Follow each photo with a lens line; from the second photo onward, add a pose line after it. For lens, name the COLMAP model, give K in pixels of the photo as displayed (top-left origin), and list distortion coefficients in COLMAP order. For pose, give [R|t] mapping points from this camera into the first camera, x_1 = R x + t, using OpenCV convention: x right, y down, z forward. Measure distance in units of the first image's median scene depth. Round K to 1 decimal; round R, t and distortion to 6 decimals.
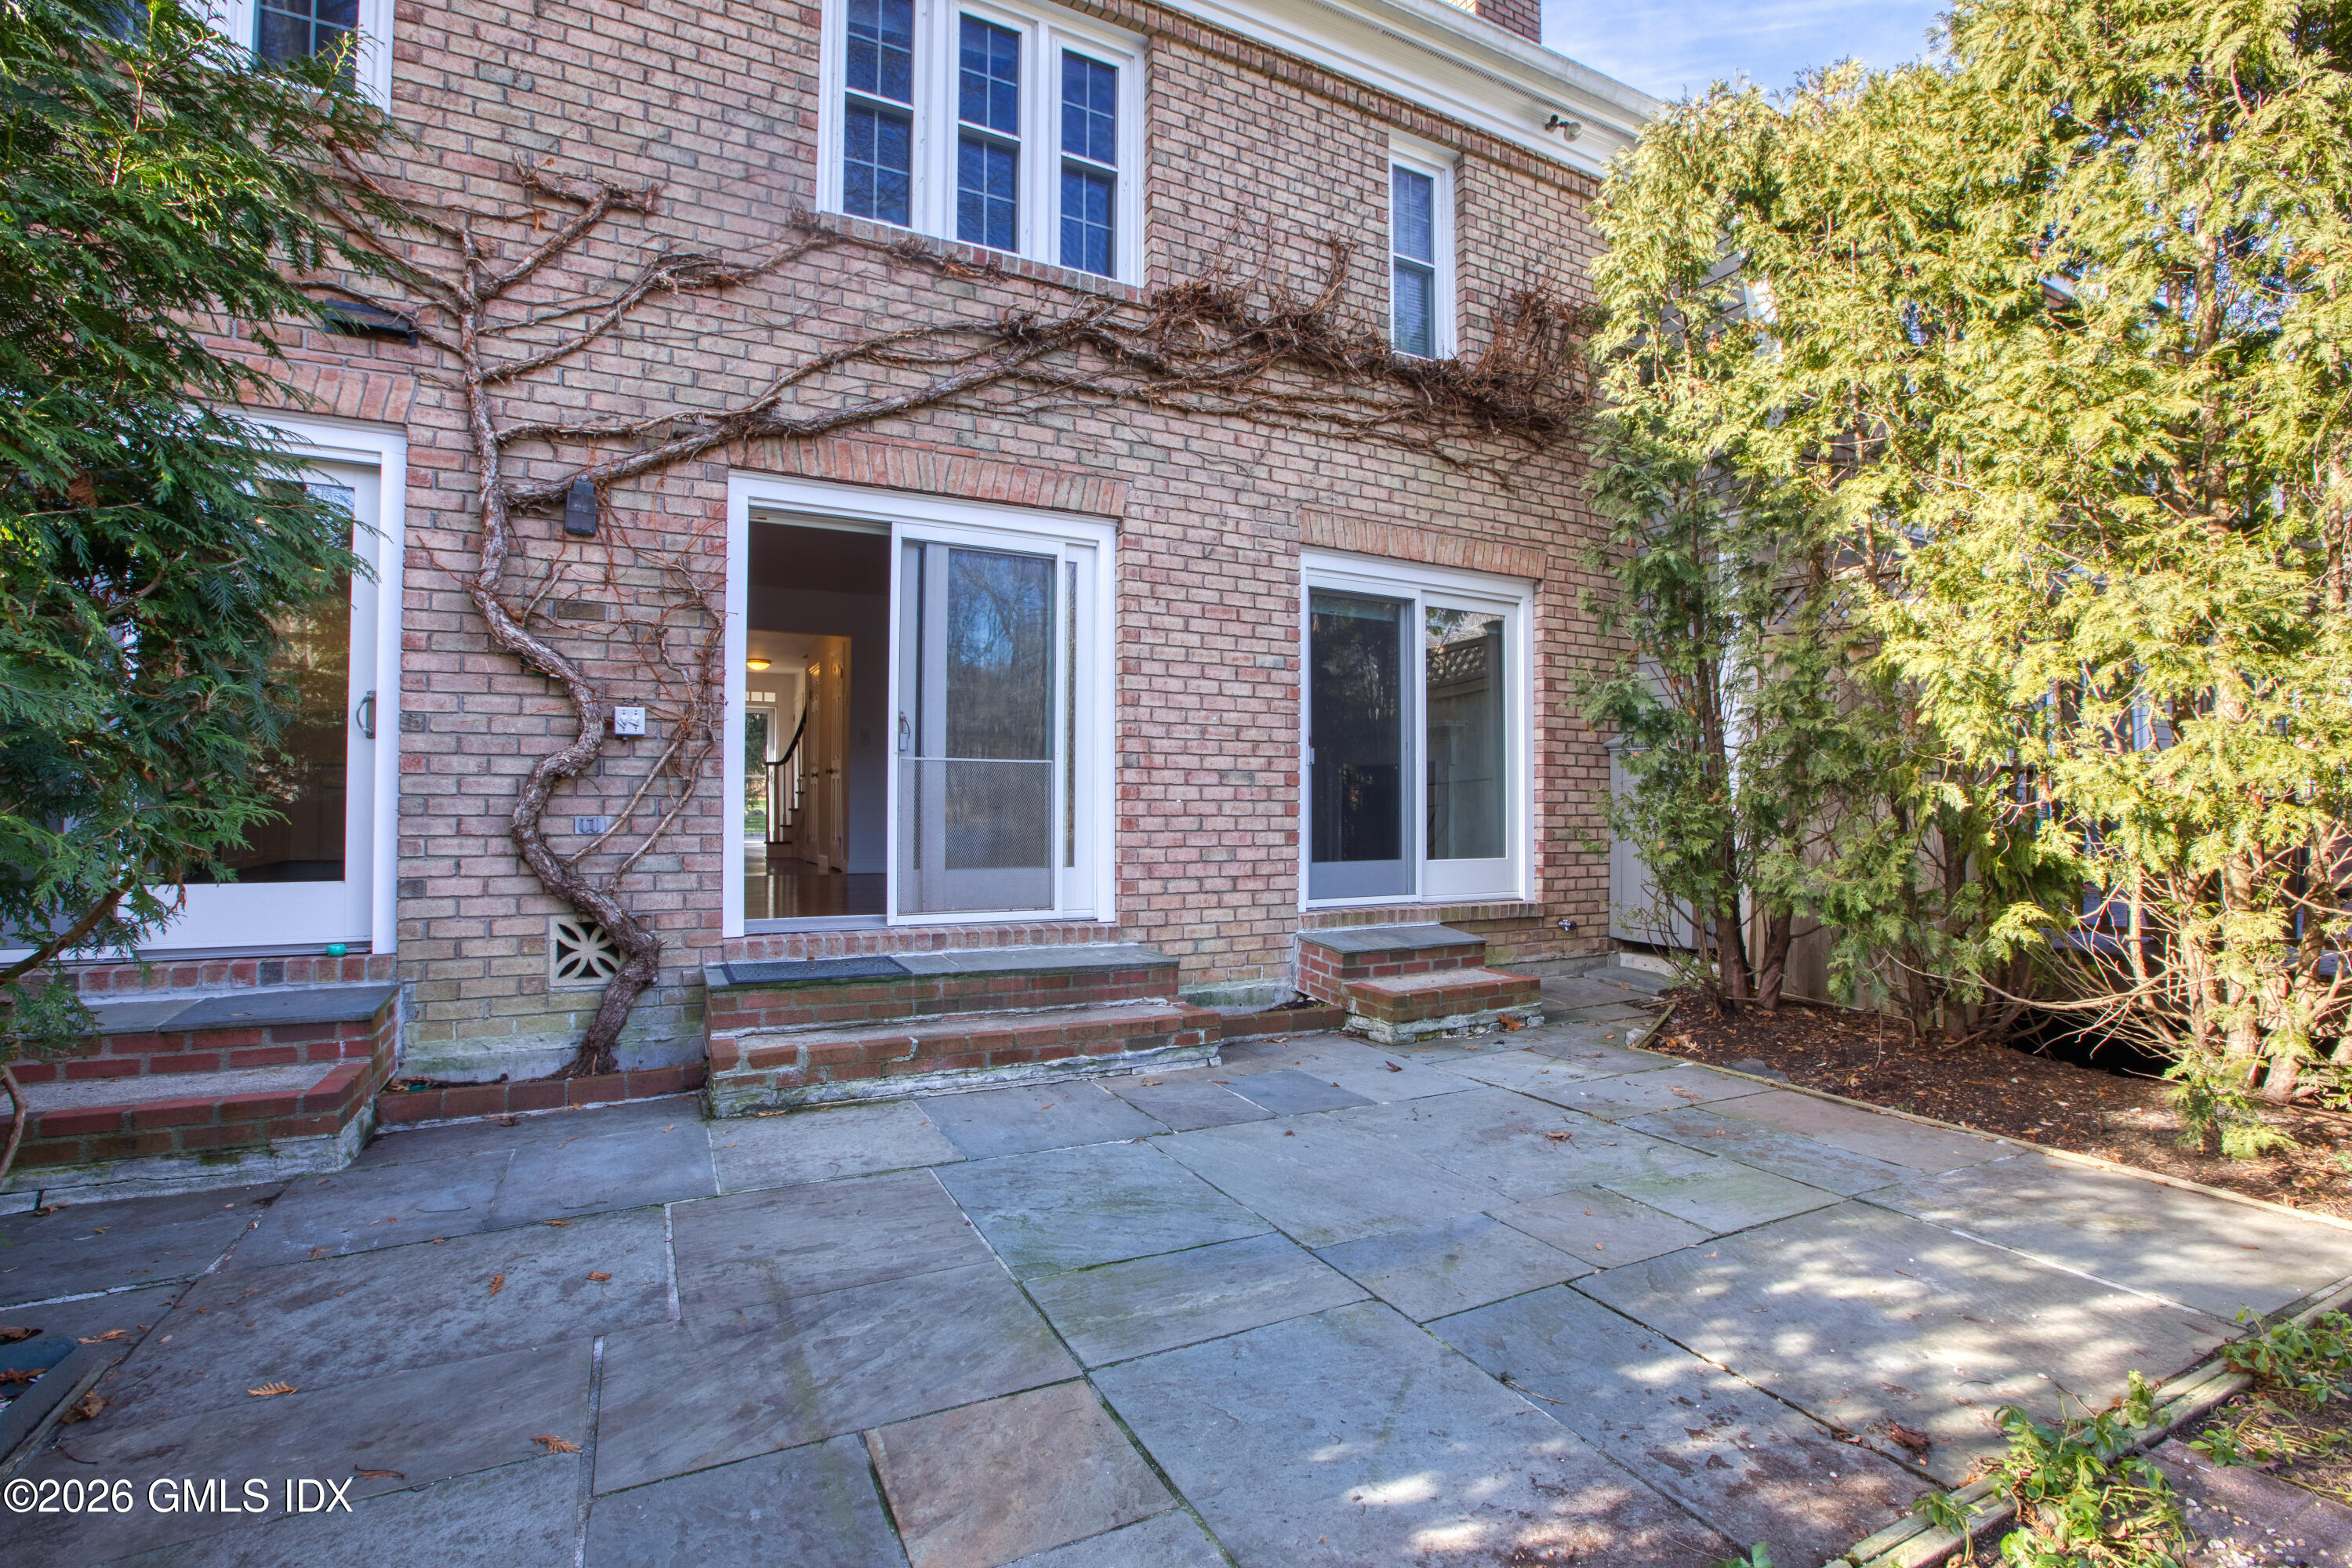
lens RADIAL K [[1077.6, 0, 1182.0], [0, 1077.6, 787.8], [0, 0, 1]] dist [-0.040145, 0.011355]
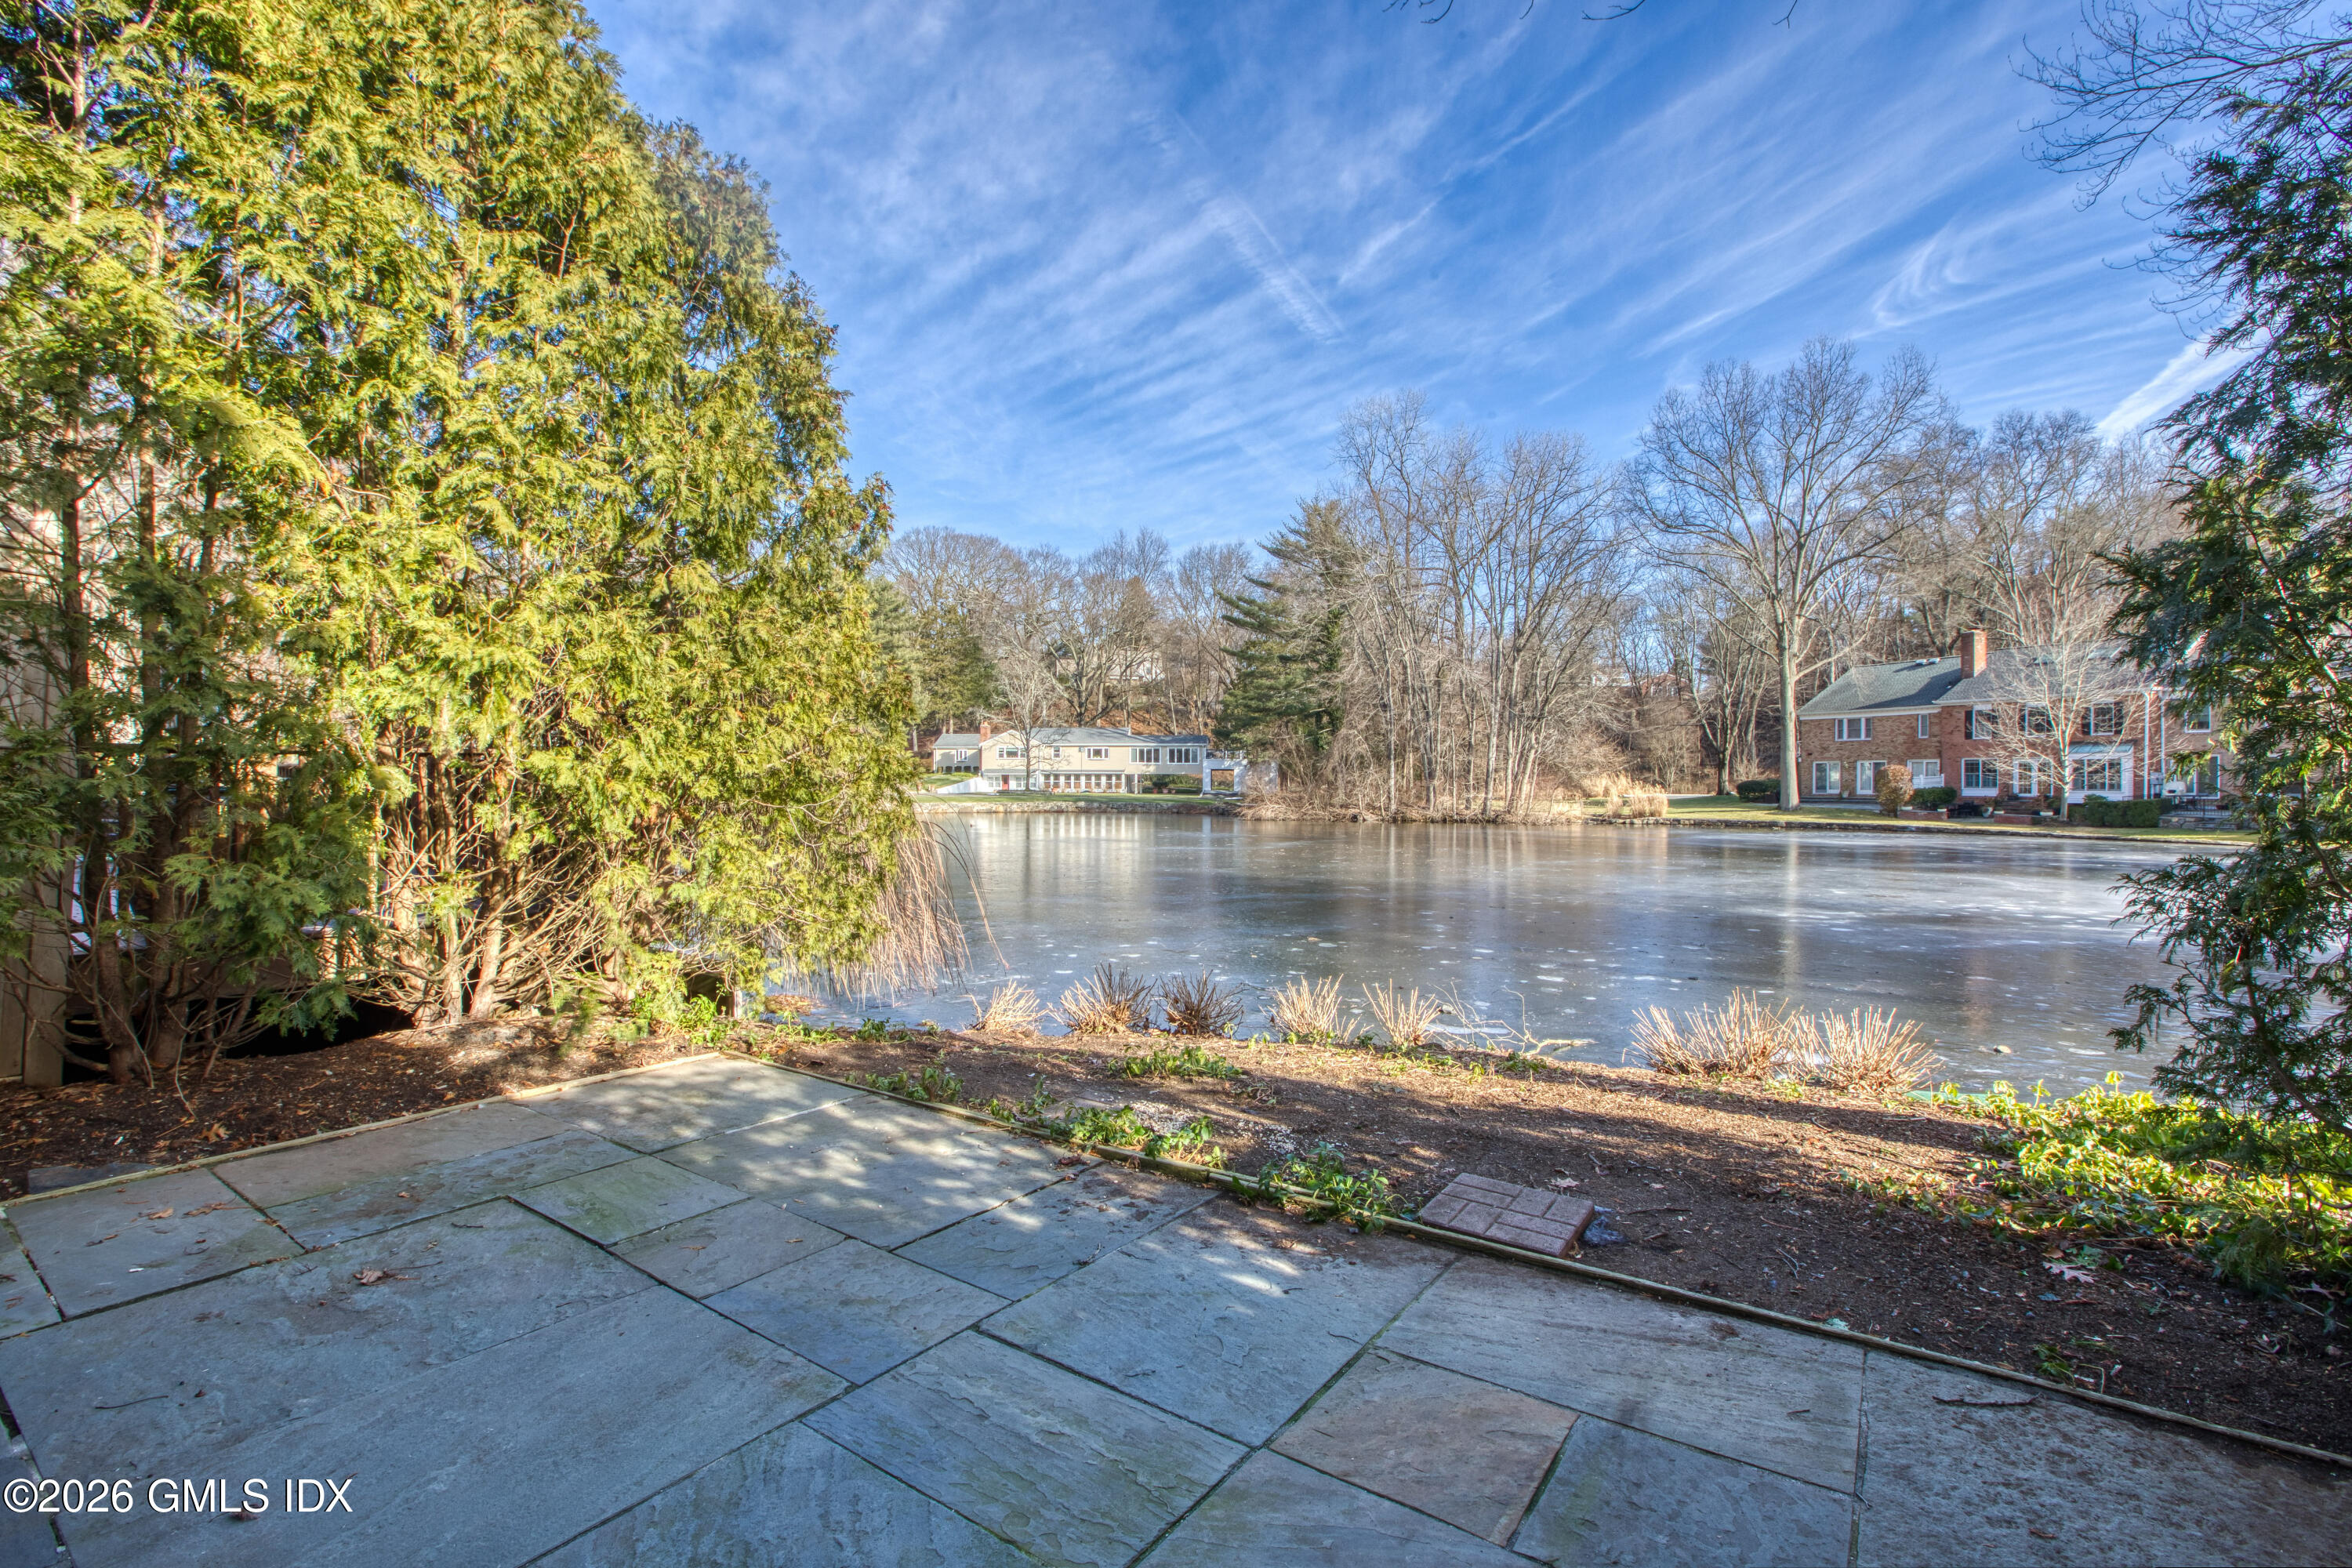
lens RADIAL K [[1077.6, 0, 1179.0], [0, 1077.6, 786.8], [0, 0, 1]] dist [-0.040145, 0.011355]
pose [[-0.471229, -0.007774, 0.881977, -0.744398], [-0.016418, 0.999865, 0.000042, 0.002813], [-0.881858, -0.014460, -0.471293, 1.325473]]
